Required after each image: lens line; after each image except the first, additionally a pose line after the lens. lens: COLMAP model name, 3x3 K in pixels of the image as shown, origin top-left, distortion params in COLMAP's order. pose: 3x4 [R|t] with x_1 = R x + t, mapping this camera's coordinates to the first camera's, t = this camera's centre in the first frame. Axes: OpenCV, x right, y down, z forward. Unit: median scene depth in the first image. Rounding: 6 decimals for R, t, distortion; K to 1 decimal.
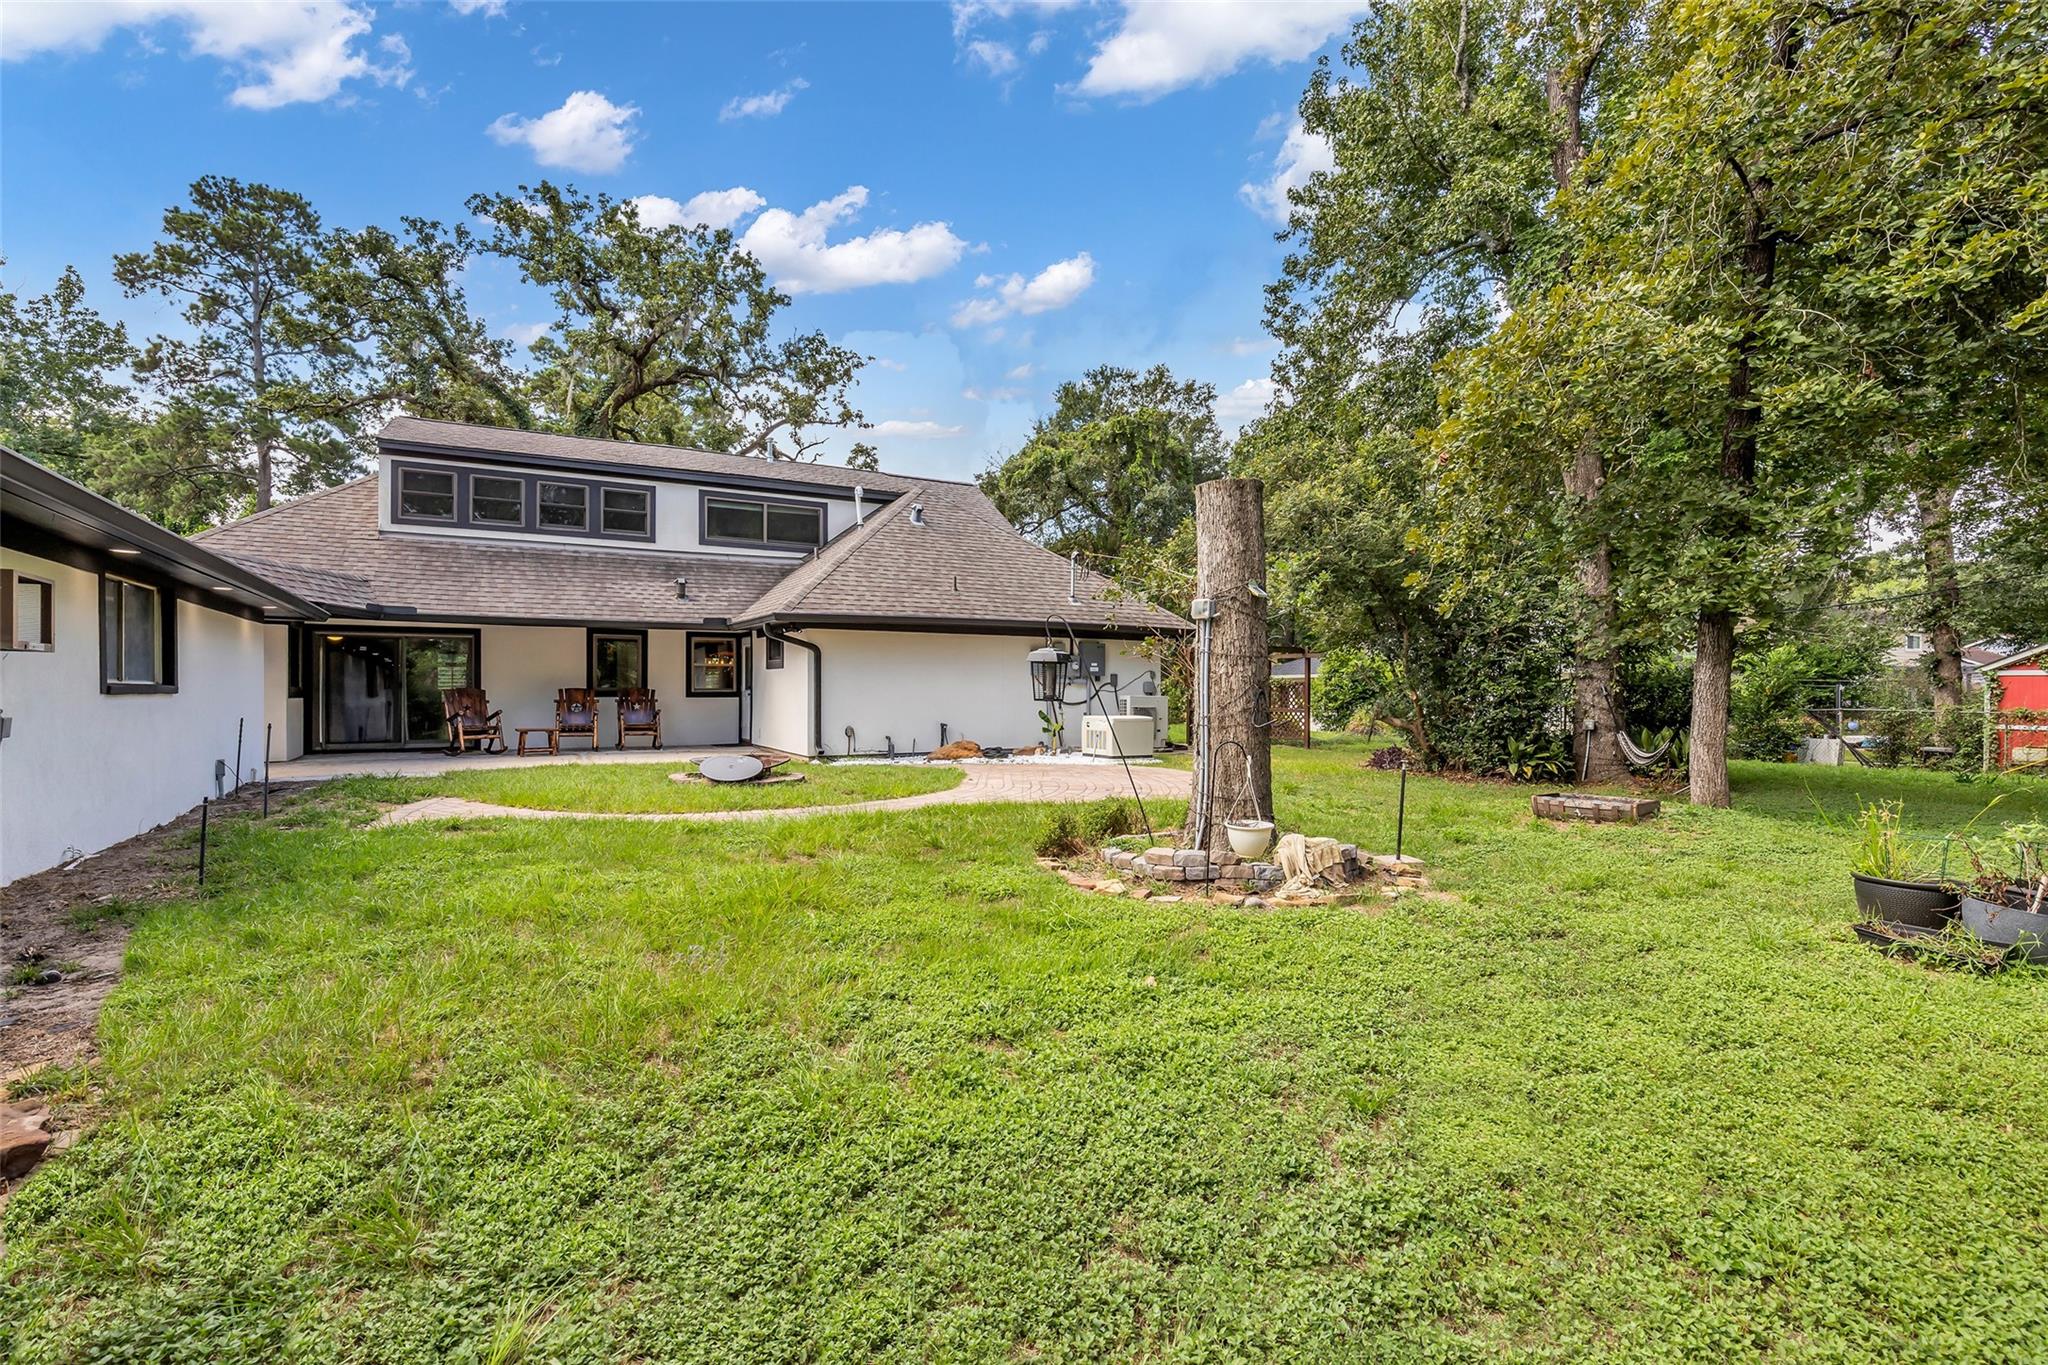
lens RADIAL K [[942.8, 0, 1018.6], [0, 942.8, 684.8], [0, 0, 1]] dist [-0.011309, 0.000432]
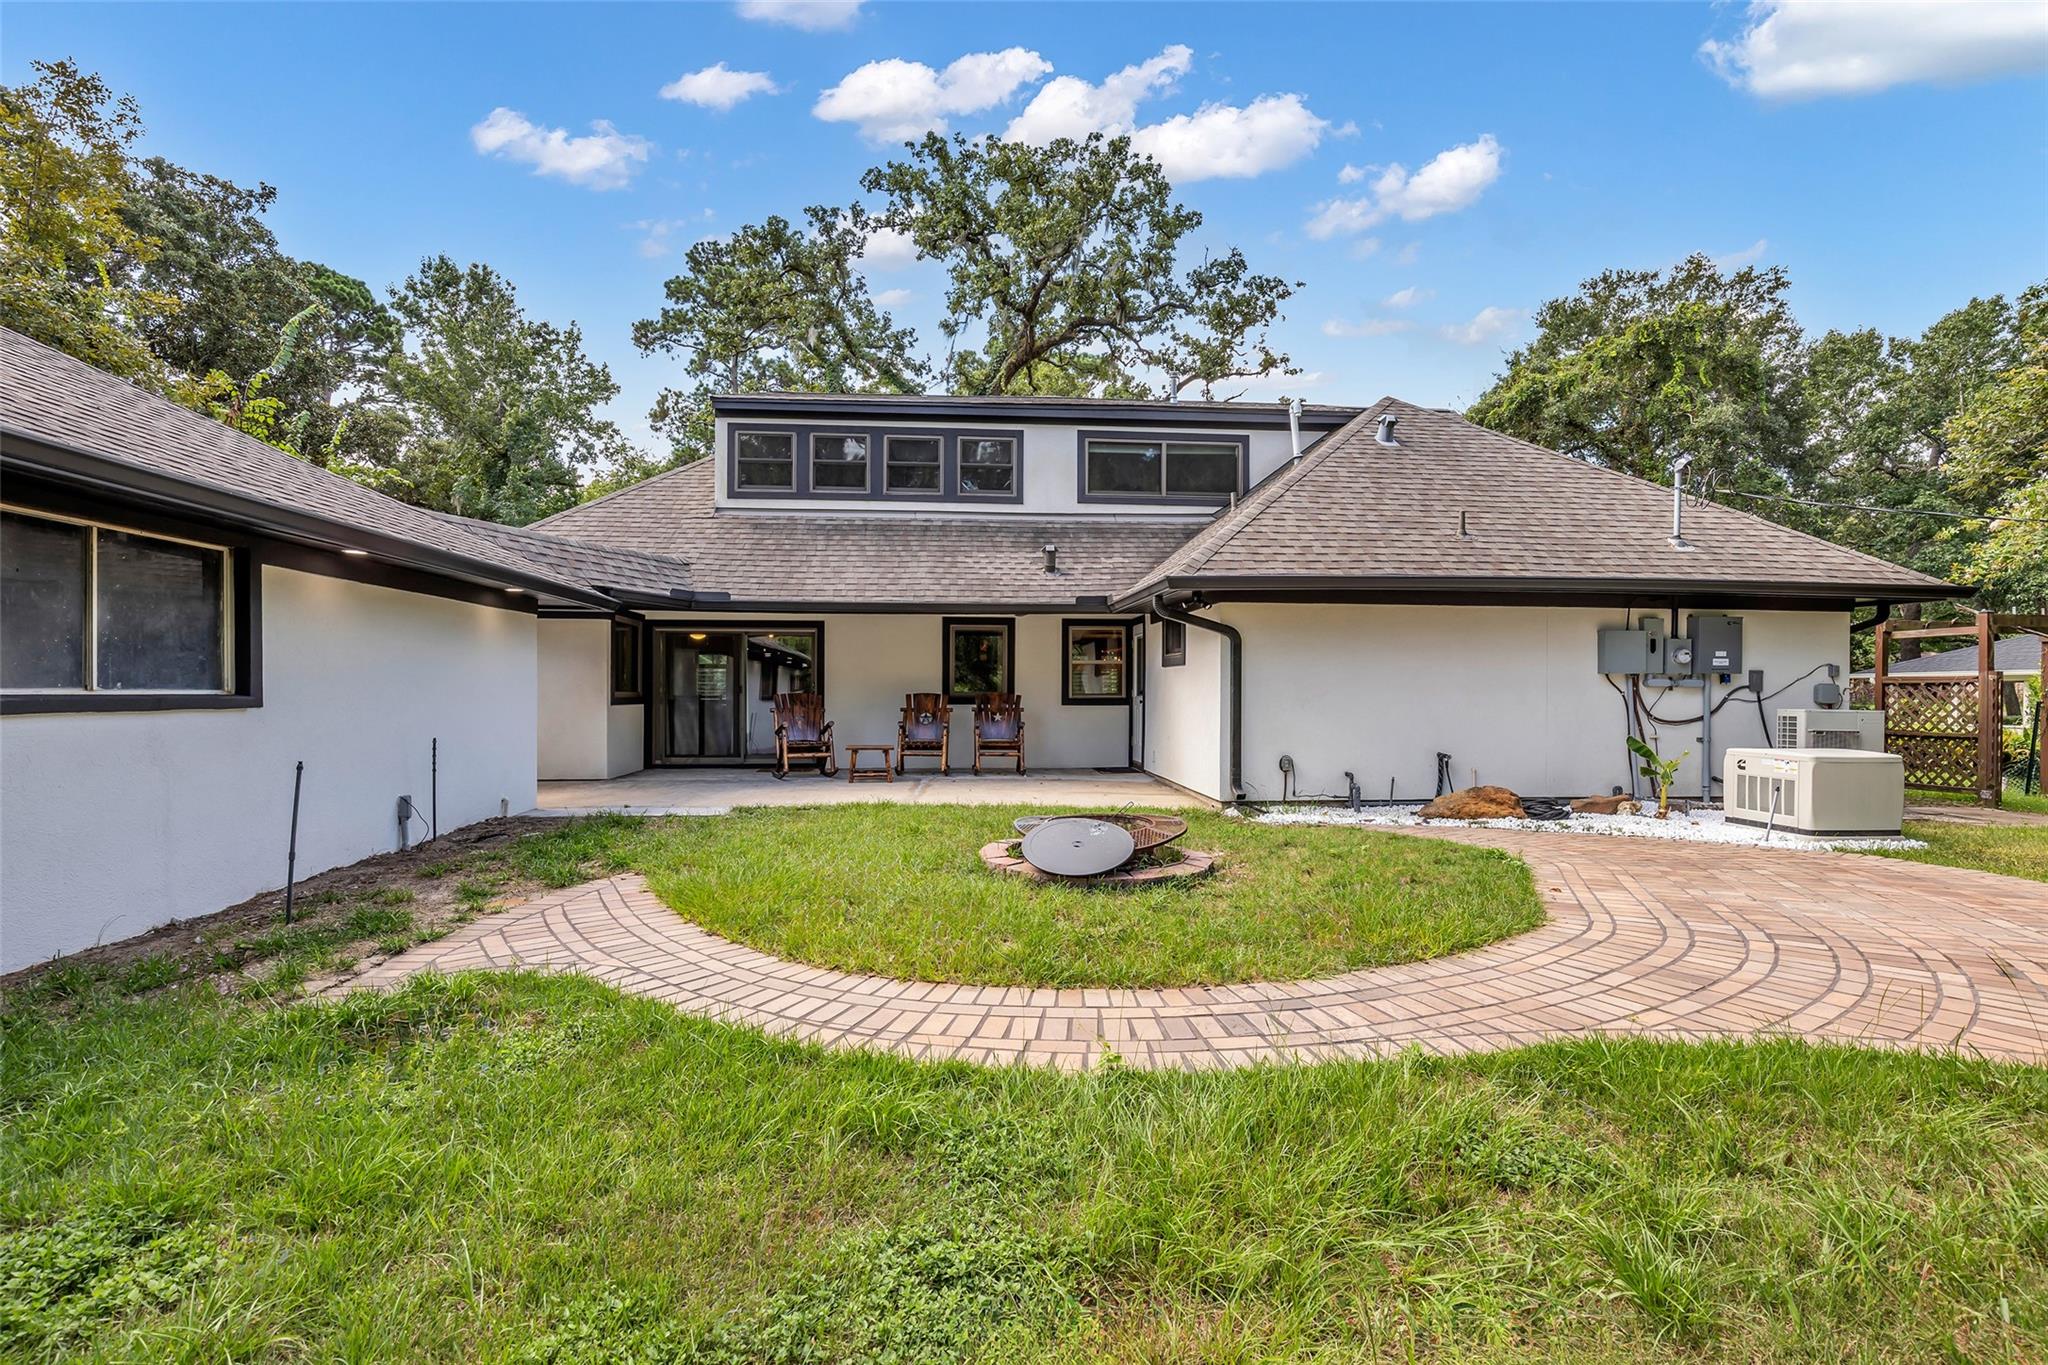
lens RADIAL K [[902.2, 0, 1016.6], [0, 902.2, 703.7], [0, 0, 1]] dist [-0.021279, -0.000116]
pose [[0.902618, 0.007979, -0.430369, -0.060107], [0.001103, 0.999782, 0.020848, -0.002530], [0.430441, -0.019293, 0.902412, 0.273154]]
